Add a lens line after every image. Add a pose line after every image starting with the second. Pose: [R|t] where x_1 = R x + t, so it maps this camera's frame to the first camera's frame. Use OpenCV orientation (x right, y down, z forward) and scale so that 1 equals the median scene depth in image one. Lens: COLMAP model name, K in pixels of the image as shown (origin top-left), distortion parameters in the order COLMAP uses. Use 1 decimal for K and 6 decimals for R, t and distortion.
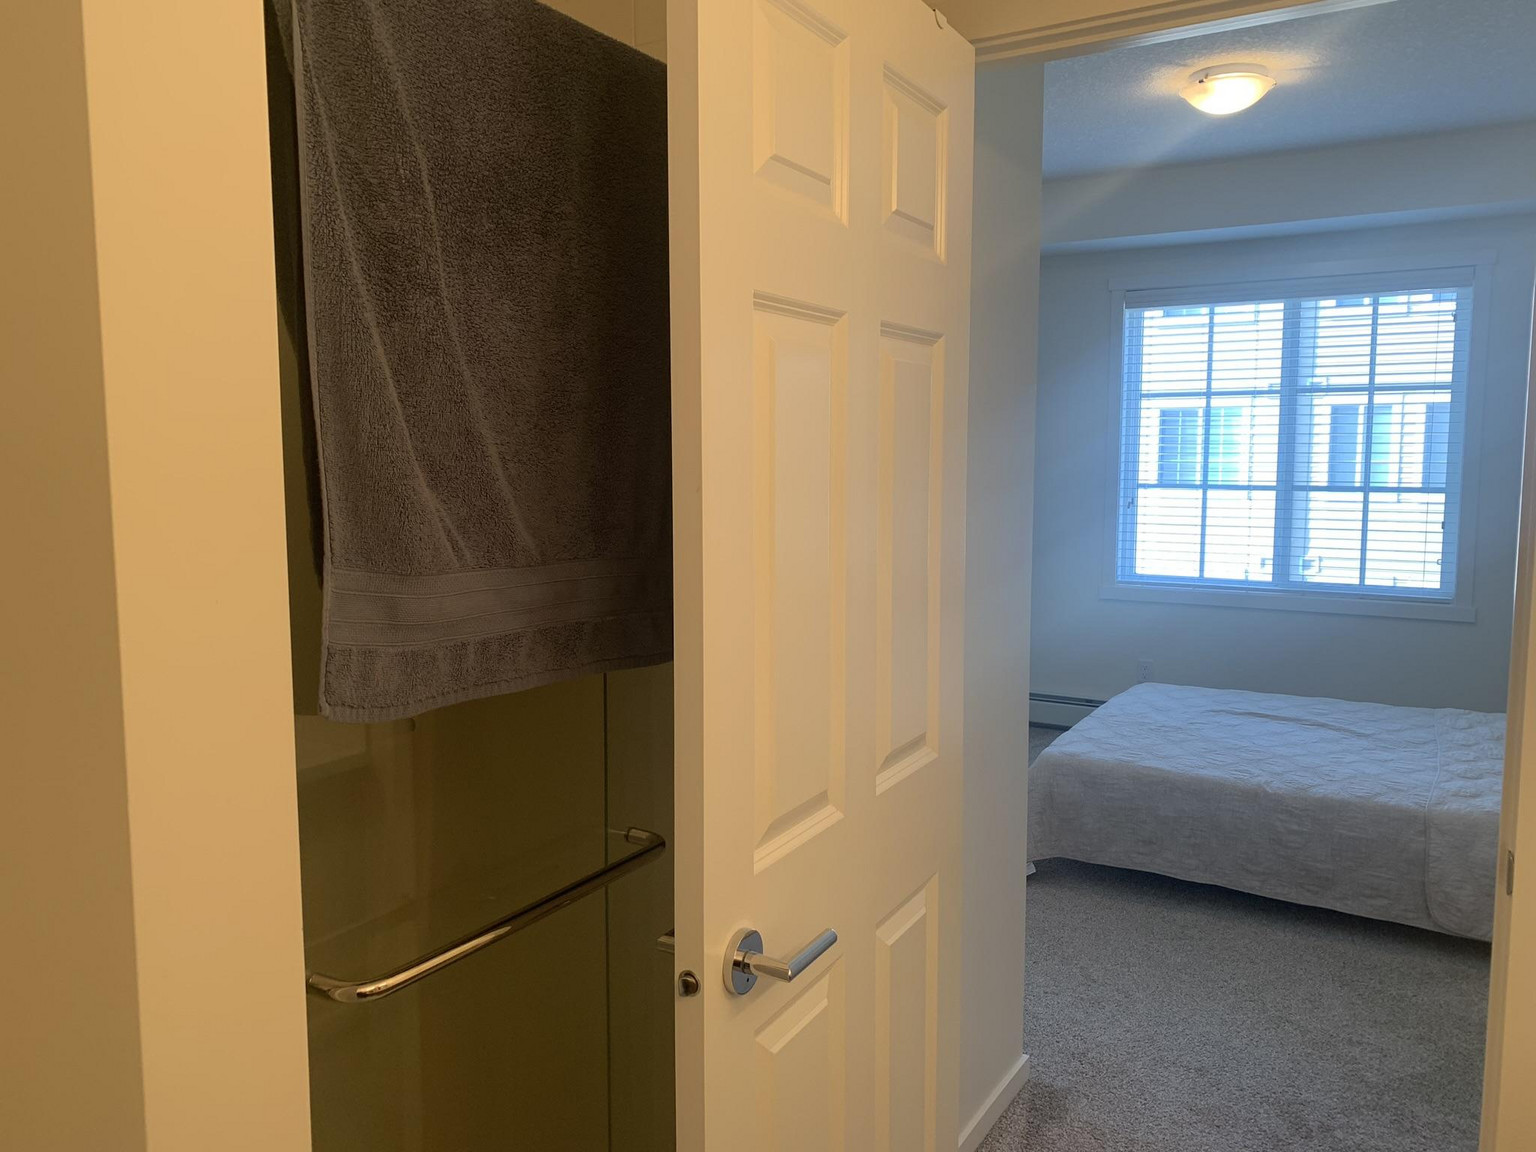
lens RADIAL K [[1161.2, 0, 768.0], [0, 1161.2, 576.0], [0, 0, 1]] dist [0.002916, -0.000804]
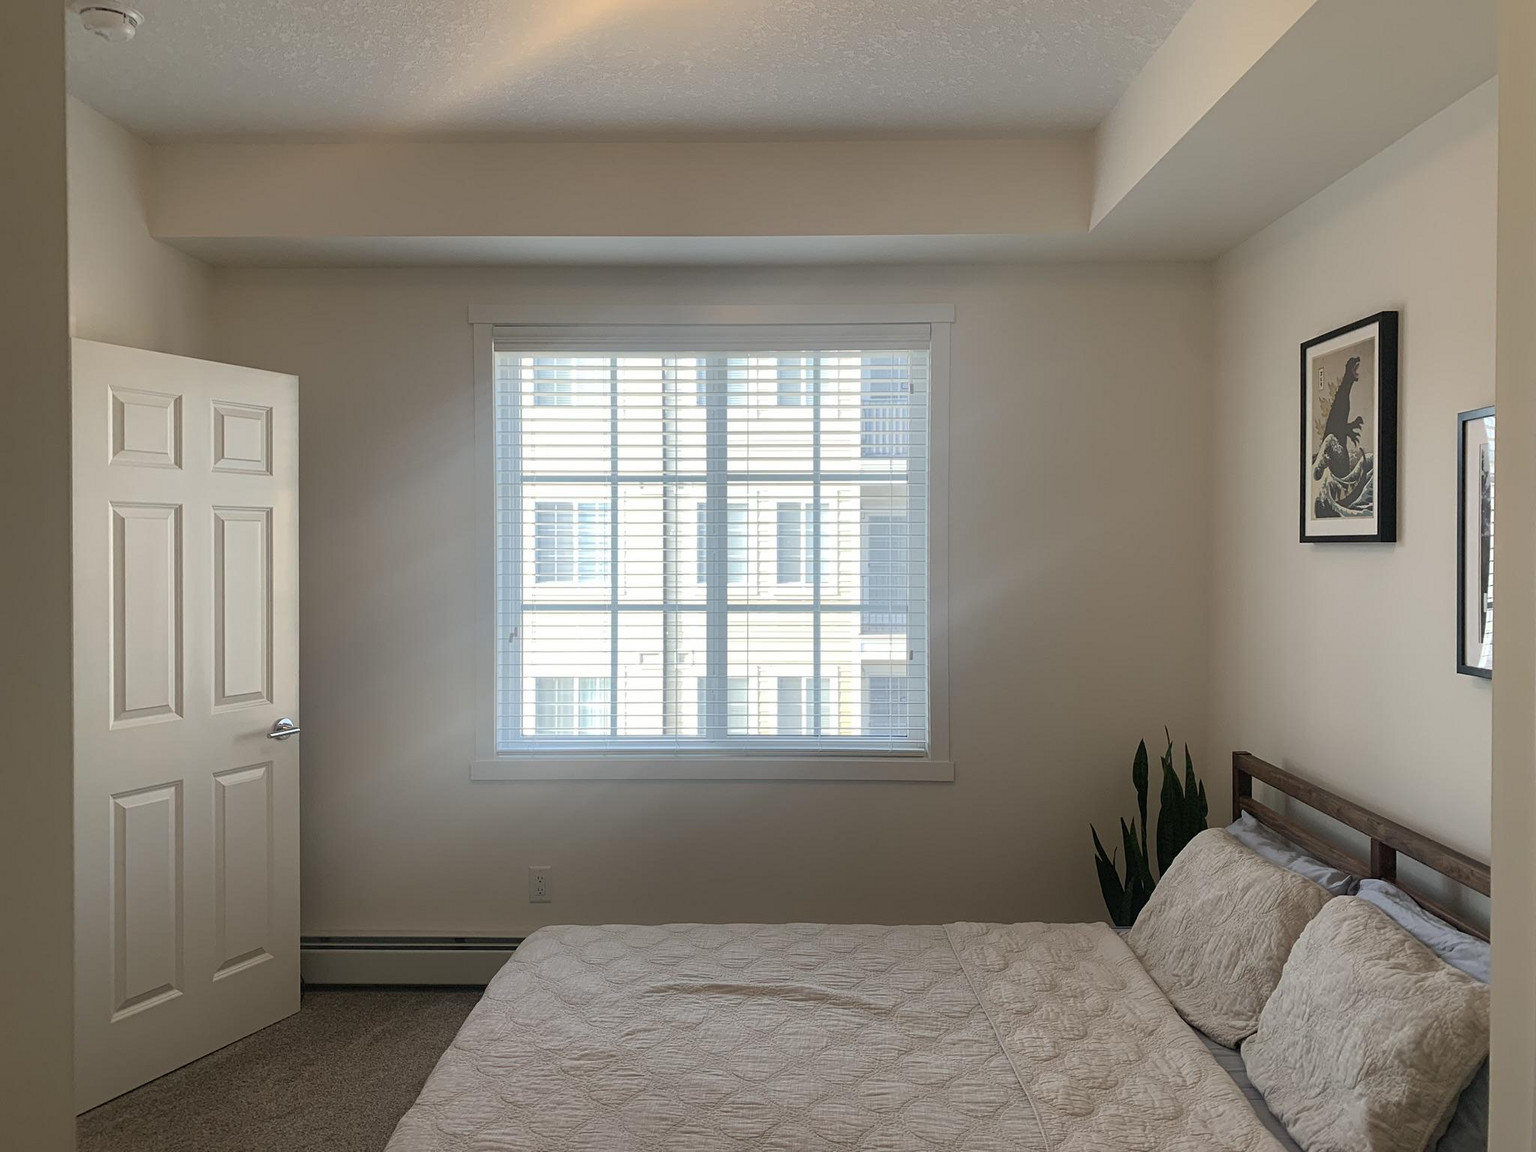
lens RADIAL K [[1356.3, 0, 768.0], [0, 1356.3, 576.0], [0, 0, 1]] dist [0.099379, 0.001329]
pose [[0.881496, -0.008688, 0.472111, 0.069510], [0.049000, 0.996116, -0.073159, -0.032262], [-0.469642, 0.087623, 0.878498, 0.232060]]
